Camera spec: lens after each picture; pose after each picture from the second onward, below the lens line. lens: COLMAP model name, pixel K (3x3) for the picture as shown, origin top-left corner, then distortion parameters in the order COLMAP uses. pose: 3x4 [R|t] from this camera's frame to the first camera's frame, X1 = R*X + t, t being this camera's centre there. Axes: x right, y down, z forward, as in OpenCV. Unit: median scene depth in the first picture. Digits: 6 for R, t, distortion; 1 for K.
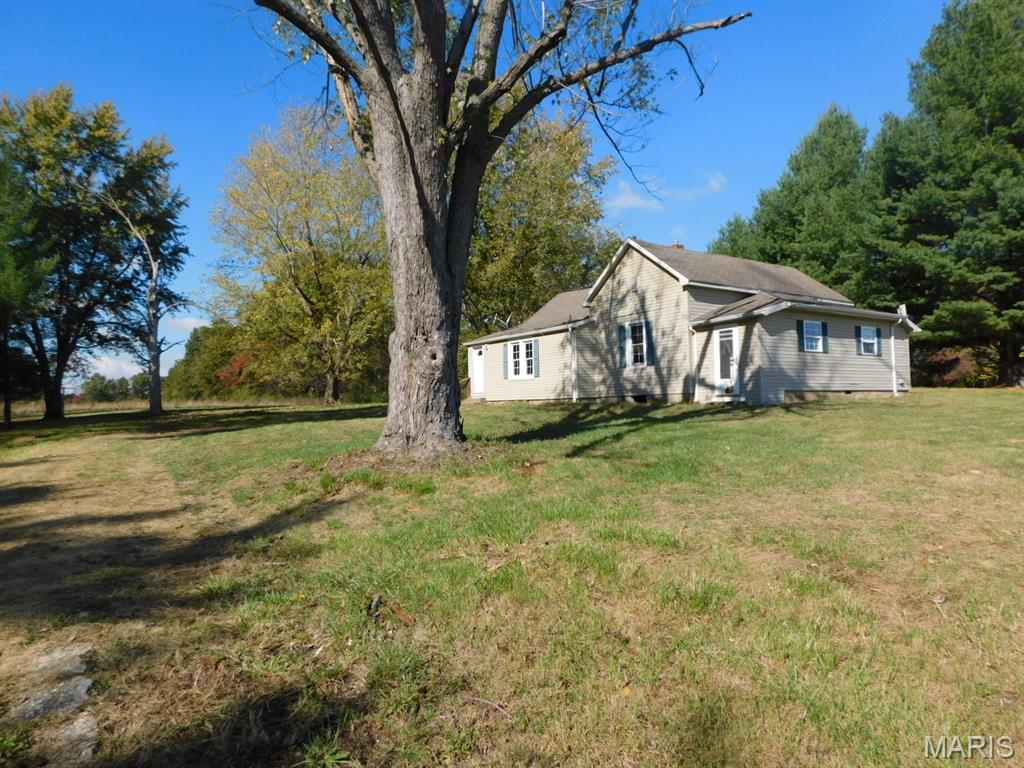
lens RADIAL K [[690.9, 0, 512.0], [0, 690.9, 384.0], [0, 0, 1]] dist [0.000152, 0.000082]
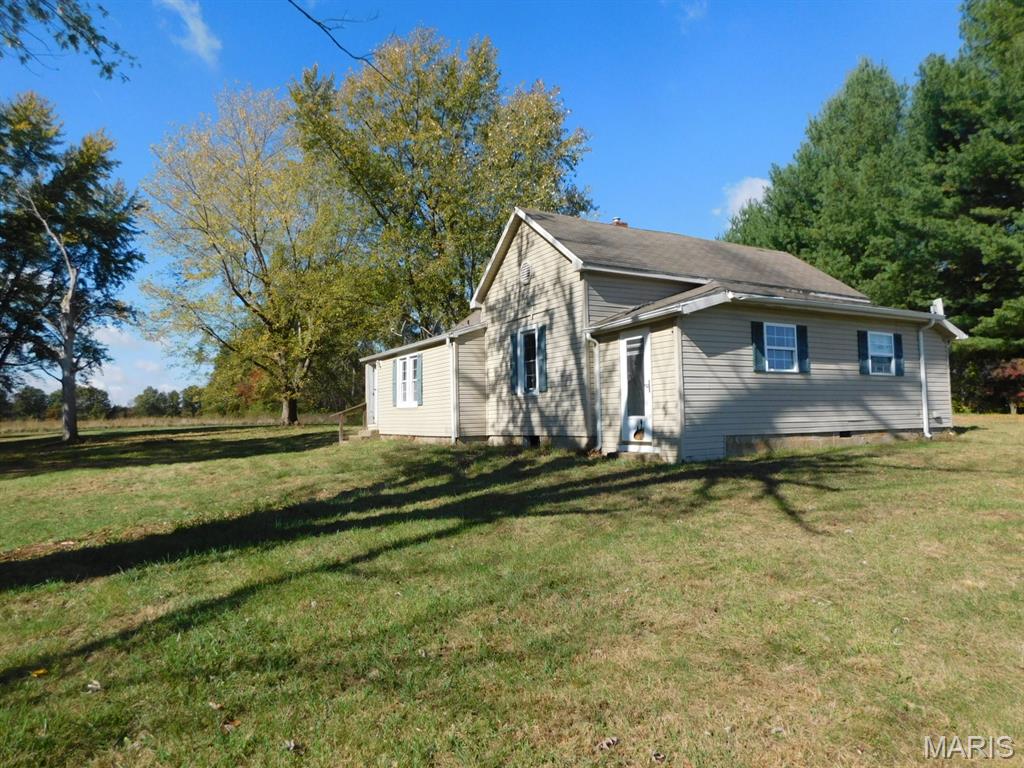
lens RADIAL K [[689.5, 0, 512.0], [0, 689.5, 384.0], [0, 0, 1]] dist [-0.027300, 0.031581]
pose [[0.996589, -0.003156, -0.082470, 0.142320], [0.001835, 0.999869, -0.016088, -0.015482], [0.082510, 0.015882, 0.996464, 0.209705]]
